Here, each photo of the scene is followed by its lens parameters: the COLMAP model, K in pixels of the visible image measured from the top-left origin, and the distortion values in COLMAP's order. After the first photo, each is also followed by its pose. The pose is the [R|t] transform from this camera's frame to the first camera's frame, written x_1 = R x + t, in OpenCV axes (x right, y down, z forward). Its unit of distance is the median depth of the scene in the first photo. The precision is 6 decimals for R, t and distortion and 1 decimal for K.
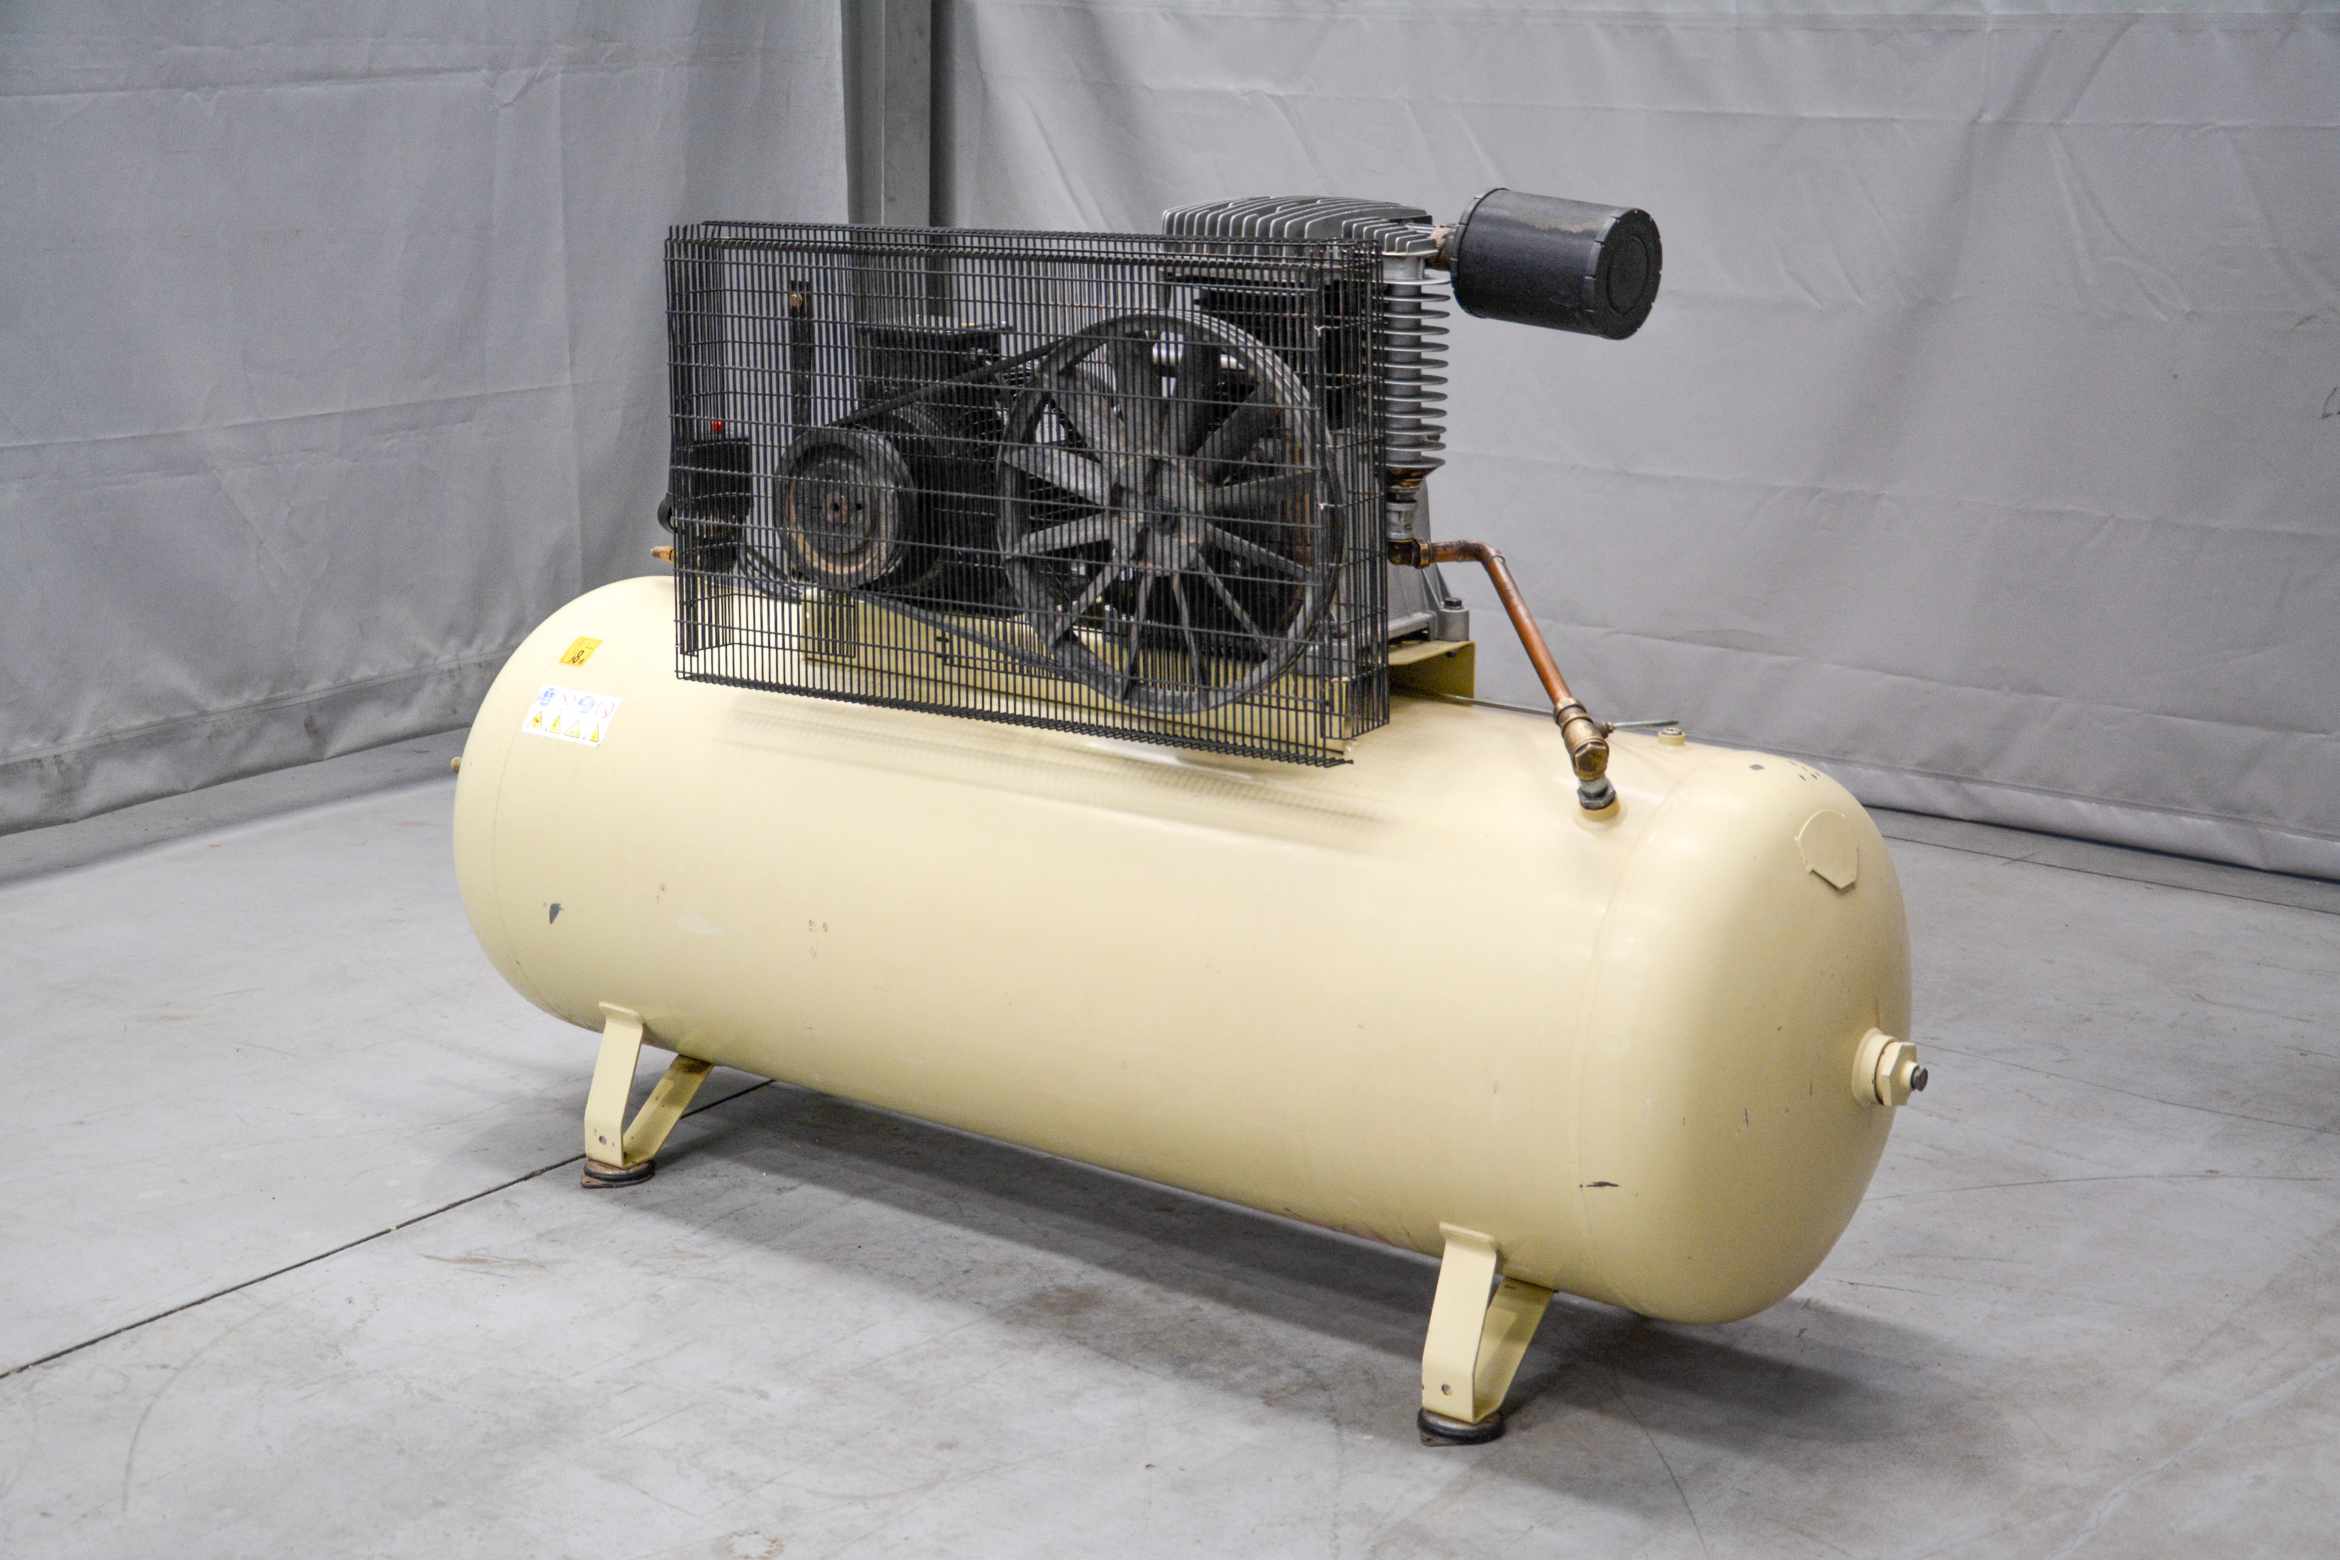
lens RADIAL K [[3443.3, 0, 1162.4], [0, 3443.3, 581.1], [0, 0, 1]] dist [0.196670, -0.001297]
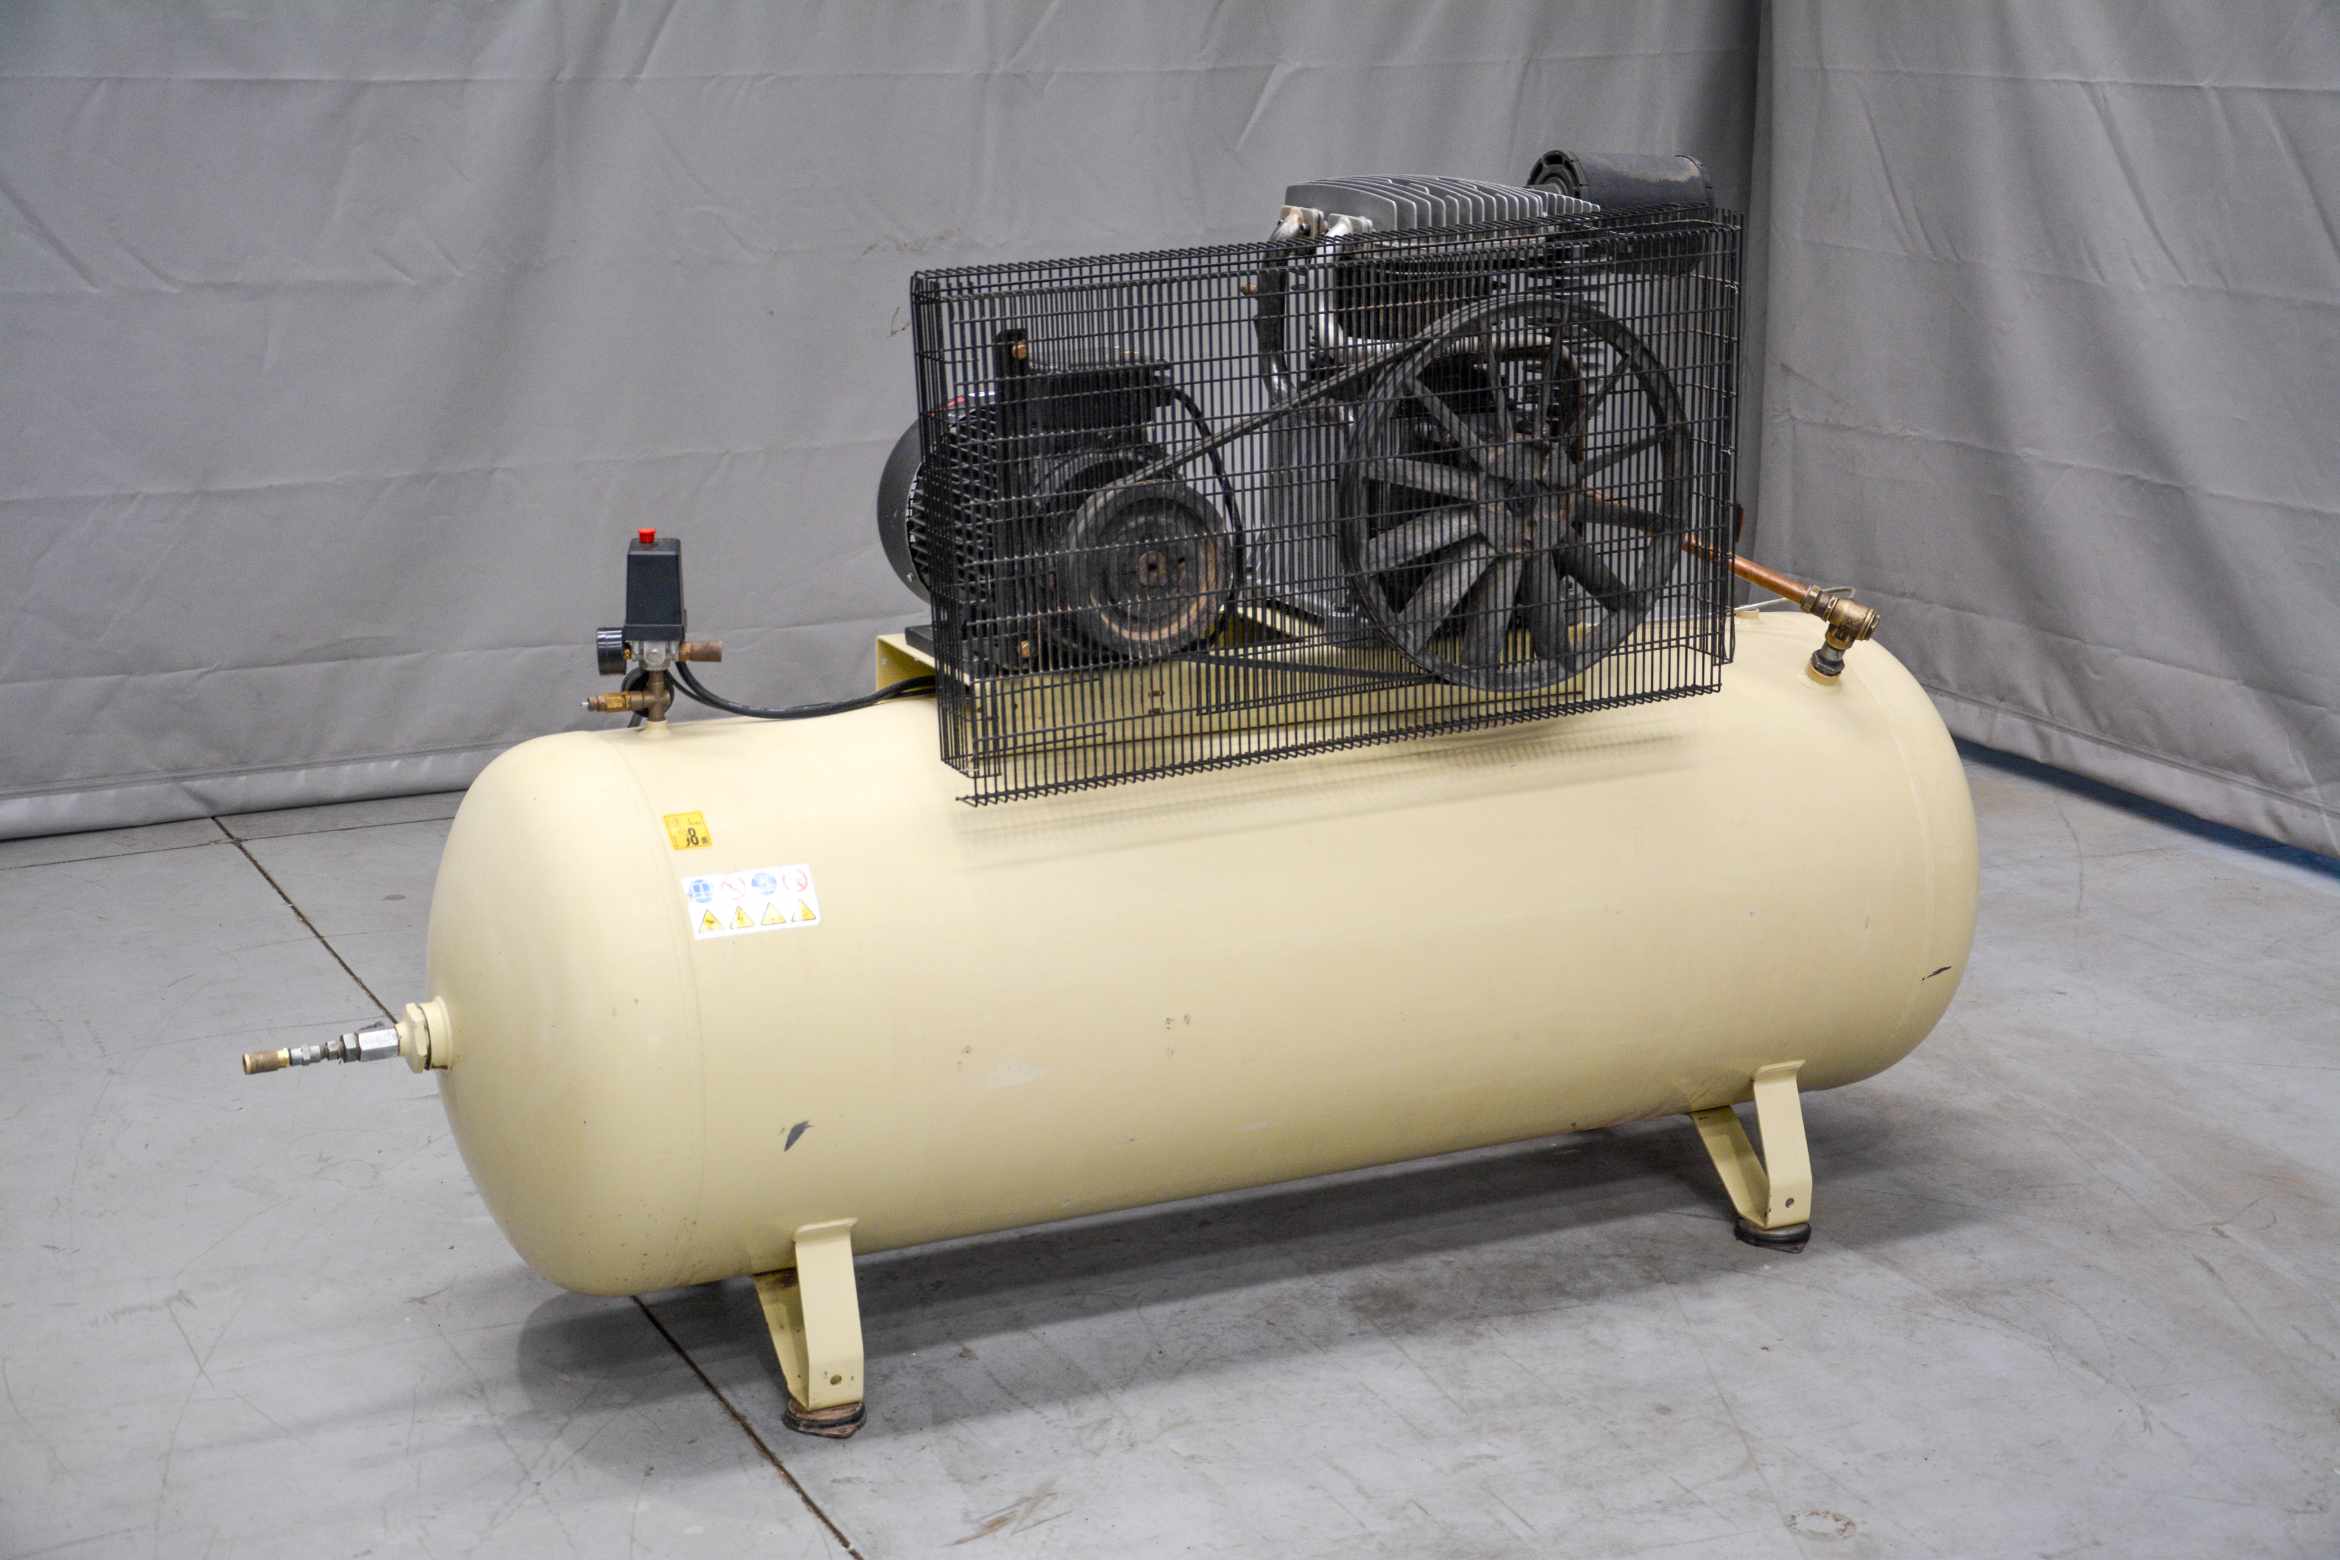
lens RADIAL K [[3448.4, 0, 1170.0], [0, 3448.4, 780.0], [0, 0, 1]] dist [0.209449, 0.048844]
pose [[0.477603, -0.231986, 0.847395, -0.586757], [0.163809, 0.971110, 0.173530, -0.083299], [-0.863170, 0.055933, 0.501807, 0.363400]]
